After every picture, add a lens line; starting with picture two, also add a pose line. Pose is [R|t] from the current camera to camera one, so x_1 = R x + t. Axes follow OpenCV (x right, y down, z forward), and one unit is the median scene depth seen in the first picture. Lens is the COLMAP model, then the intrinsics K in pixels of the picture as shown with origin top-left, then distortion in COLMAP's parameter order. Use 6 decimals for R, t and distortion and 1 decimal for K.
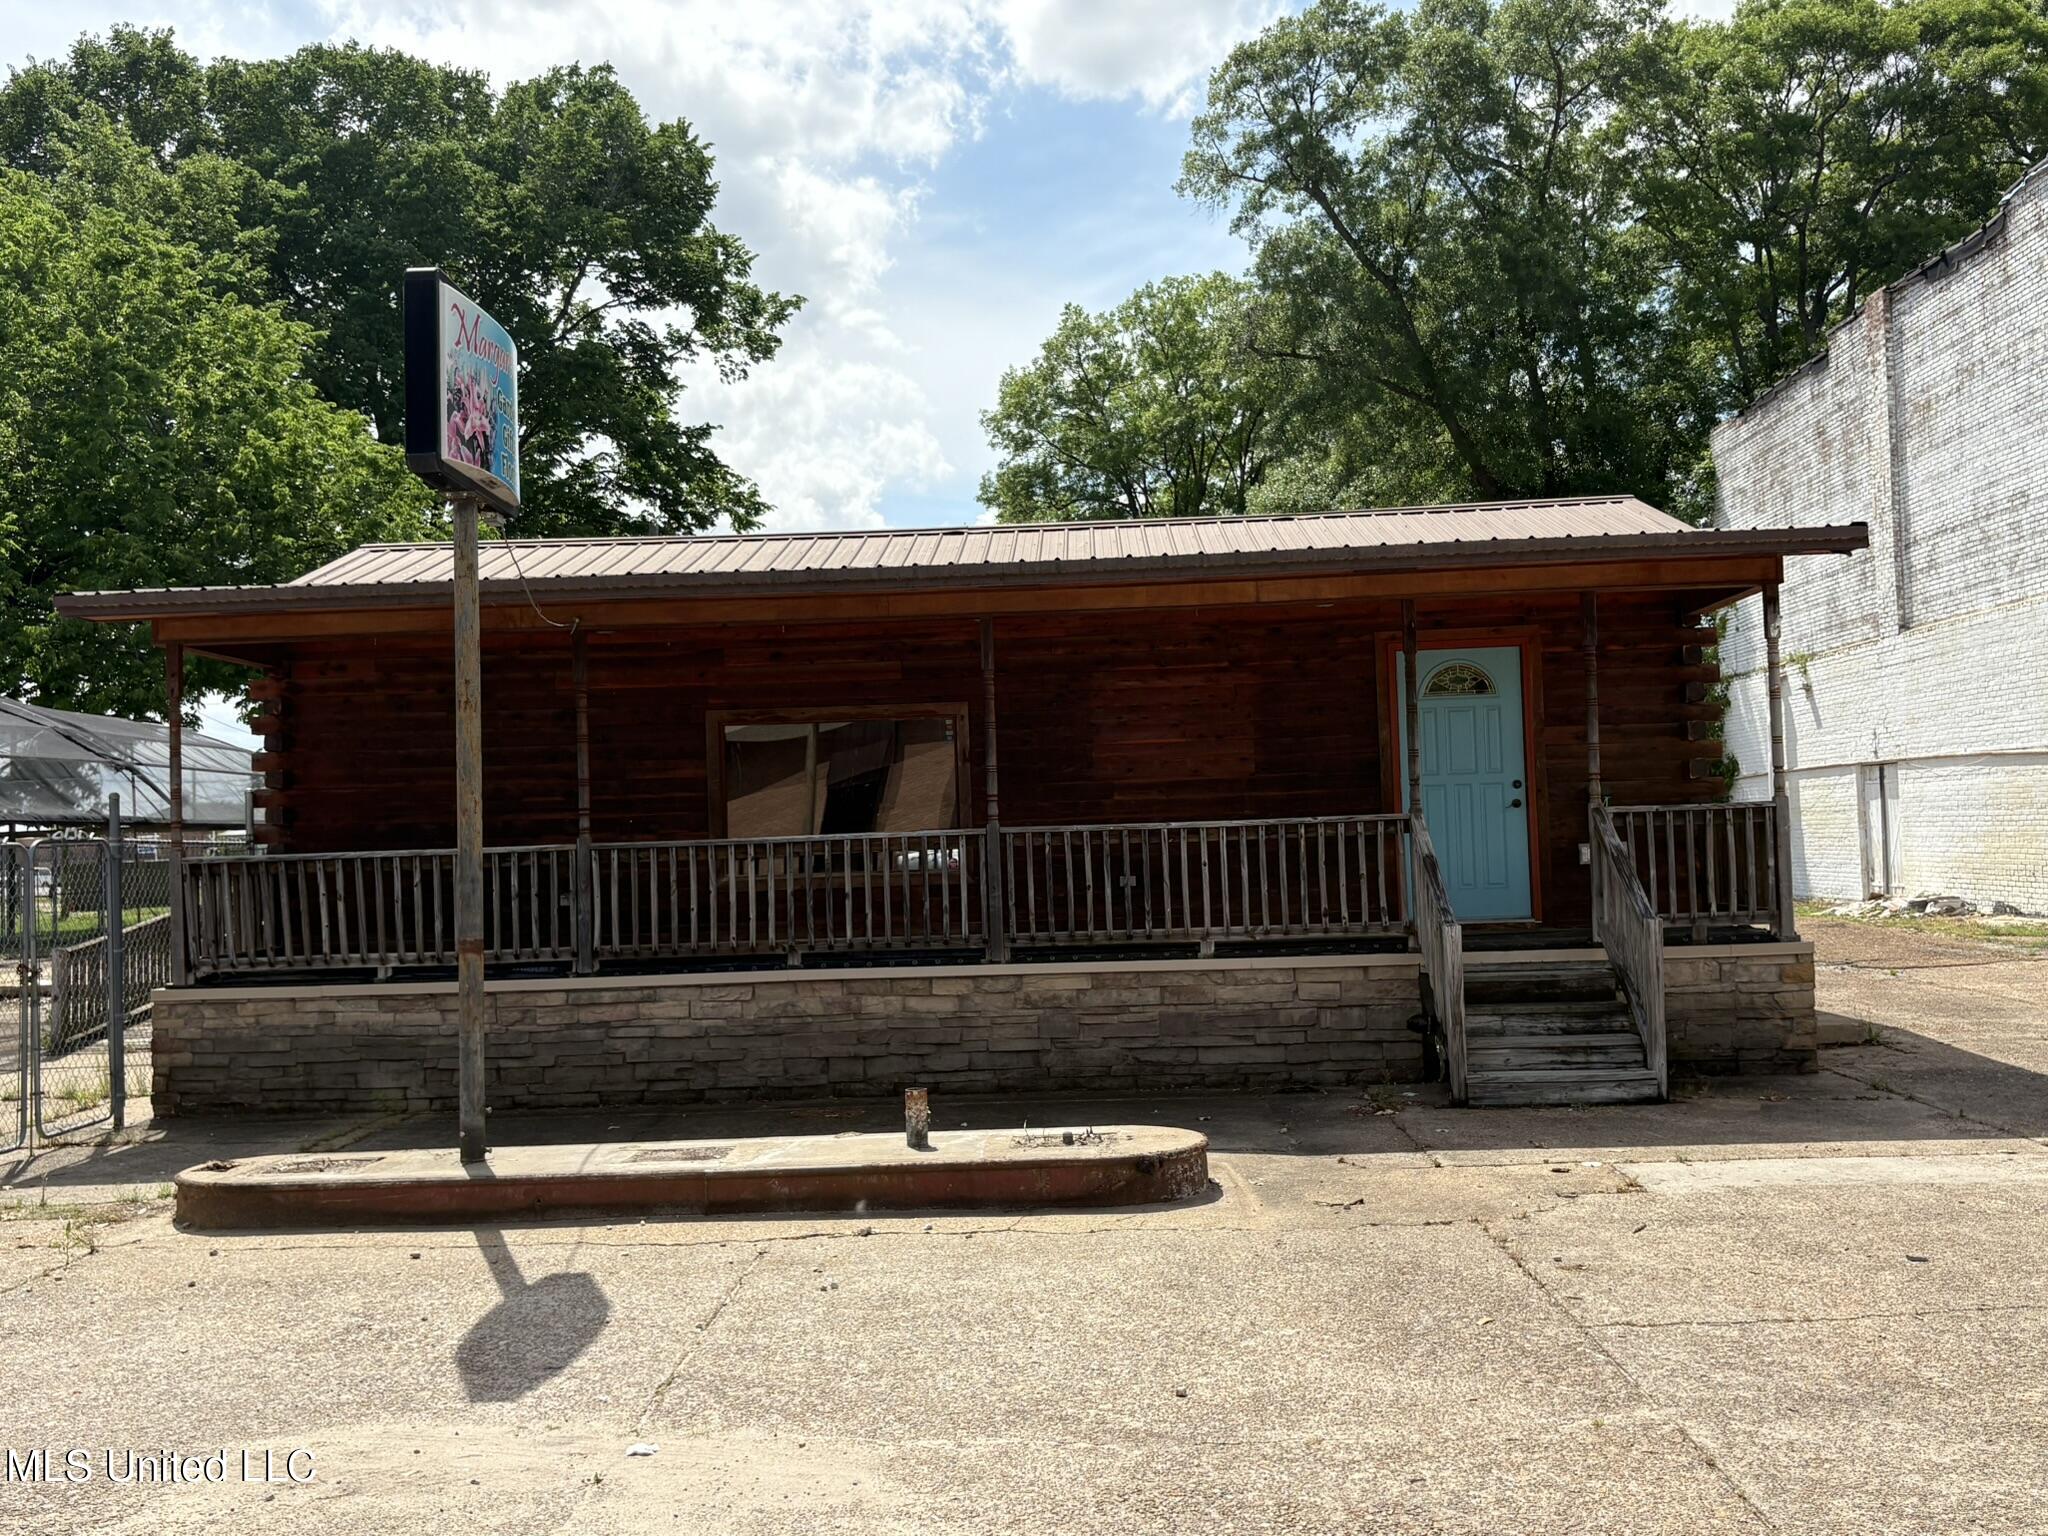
lens RADIAL K [[1953.2, 0, 1008.0], [0, 1953.2, 778.0], [0, 0, 1]] dist [0.021726, 0.000000]
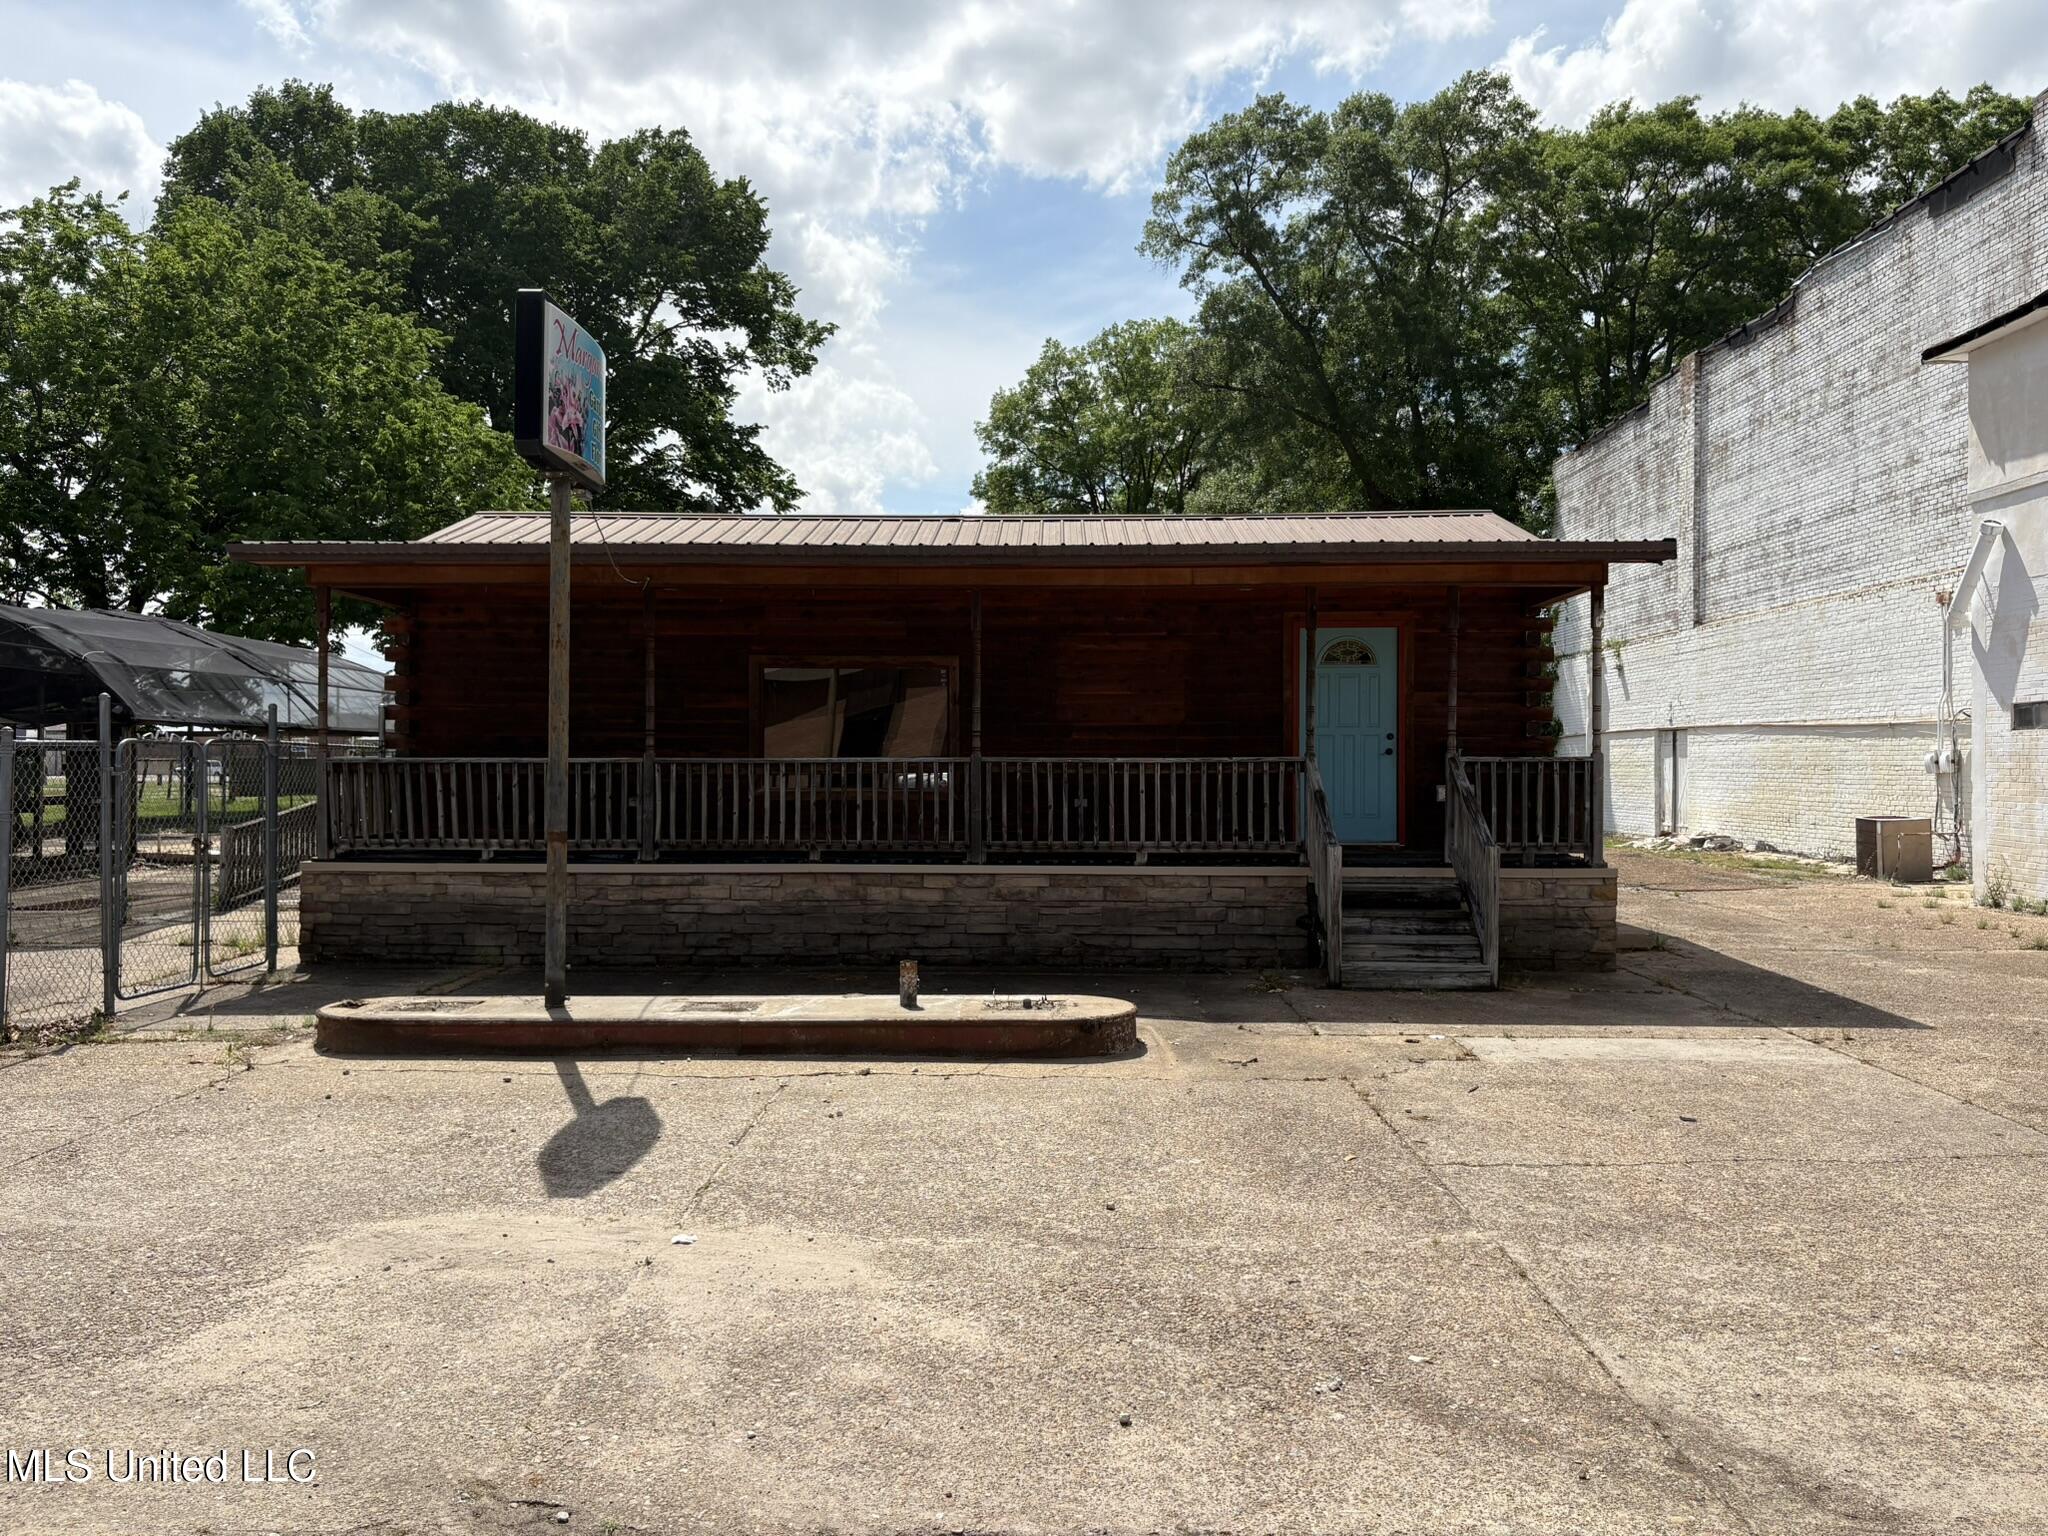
lens RADIAL K [[1541.4, 0, 1012.1], [0, 1541.4, 774.8], [0, 0, 1]] dist [0.038387, -0.039077]
pose [[0.999242, 0.034608, 0.017833, -0.001605], [-0.035255, 0.998680, 0.037365, -0.000928], [-0.016516, -0.037966, 0.999143, 0.004255]]
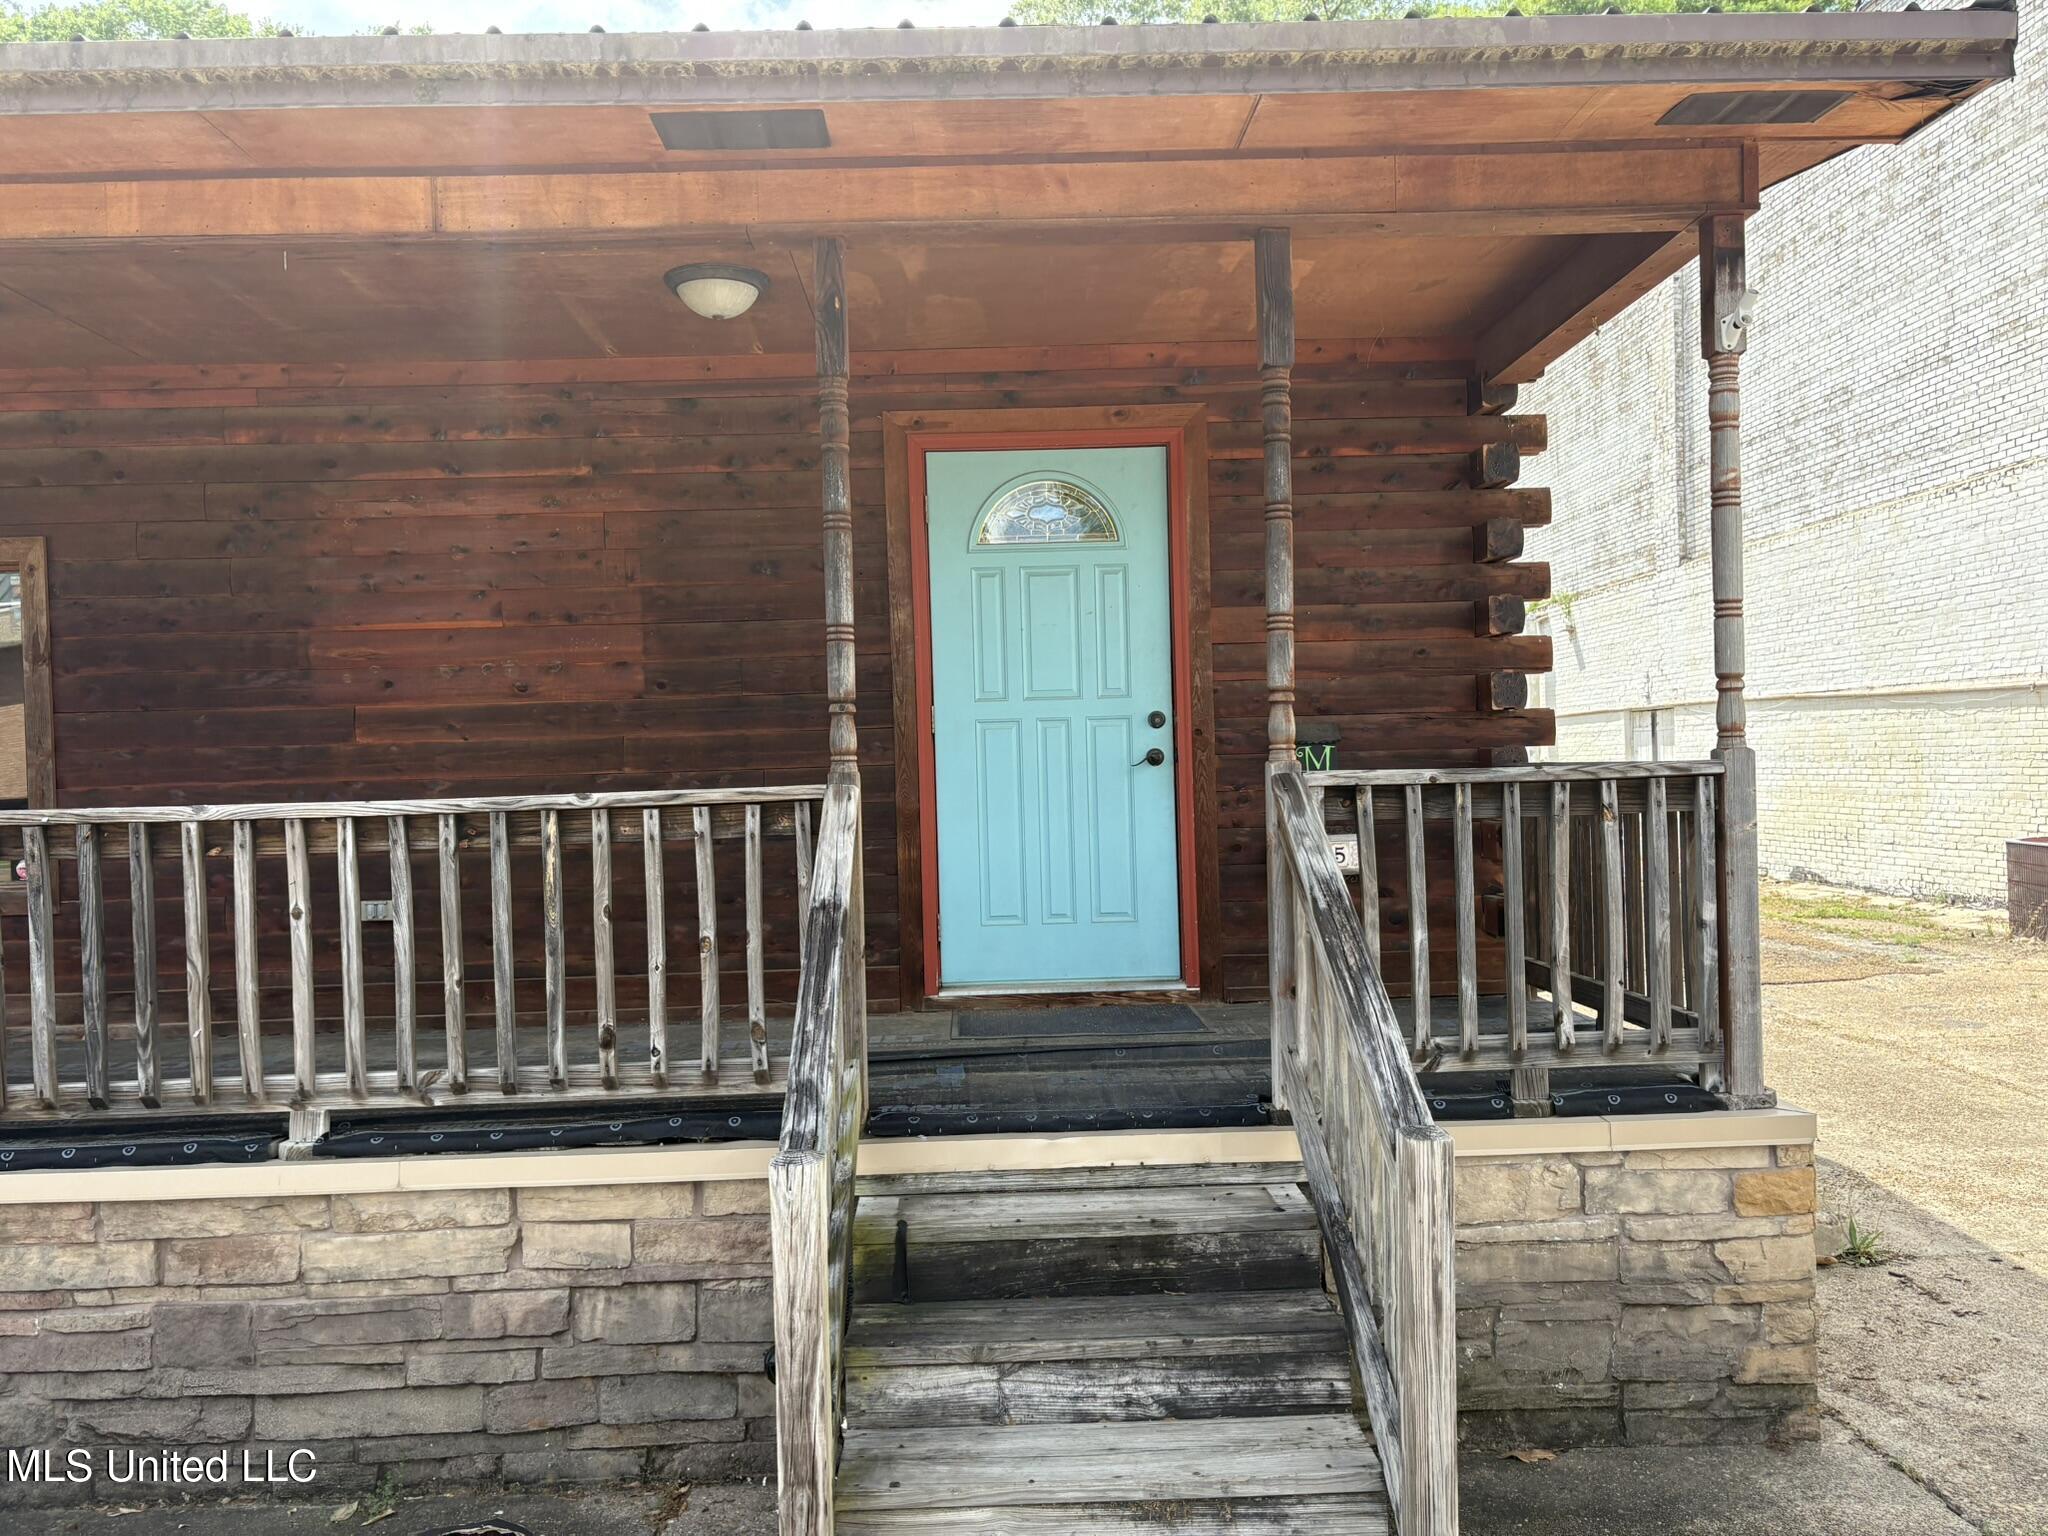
lens RADIAL K [[1541.4, 0, 1027.8], [0, 1541.4, 780.7], [0, 0, 1]] dist [0.038387, -0.039077]
pose [[0.997012, 0.005365, 0.077054, 0.221918], [-0.008162, 0.999317, 0.036031, 0.005494], [-0.076808, -0.036553, 0.996376, 0.683928]]
